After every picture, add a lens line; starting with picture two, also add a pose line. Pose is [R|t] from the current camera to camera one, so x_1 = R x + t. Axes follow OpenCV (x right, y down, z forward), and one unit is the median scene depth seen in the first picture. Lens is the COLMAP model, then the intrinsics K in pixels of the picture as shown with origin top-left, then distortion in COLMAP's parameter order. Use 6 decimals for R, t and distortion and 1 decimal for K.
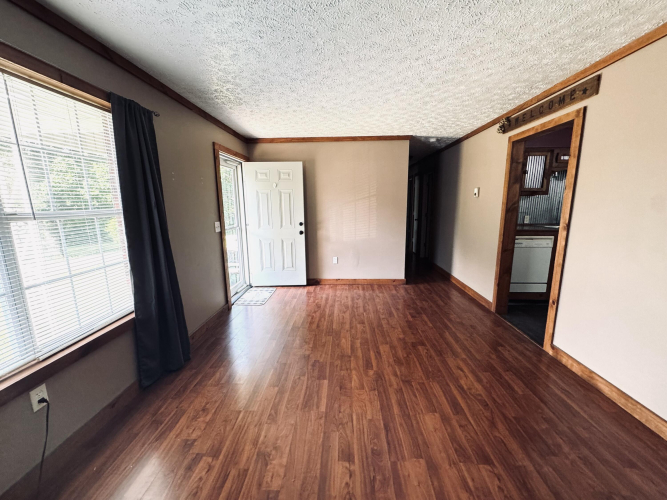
lens RADIAL K [[265.4, 0, 334.5], [0, 265.4, 250.1], [0, 0, 1]] dist [-0.002783, -0.000002]
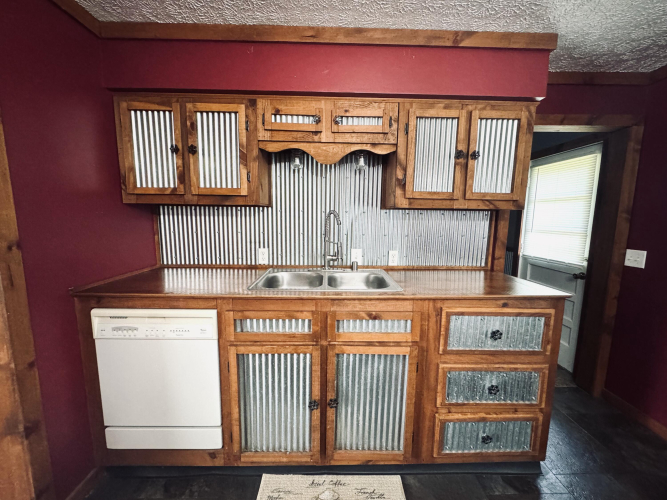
lens RADIAL K [[265.4, 0, 334.5], [0, 265.4, 250.1], [0, 0, 1]] dist [-0.002783, -0.000002]
pose [[0.998117, 0.015185, 0.059424, 0.907732], [-0.012240, 0.998694, -0.049611, -0.115089], [-0.060100, 0.048790, 0.996999, 0.562641]]
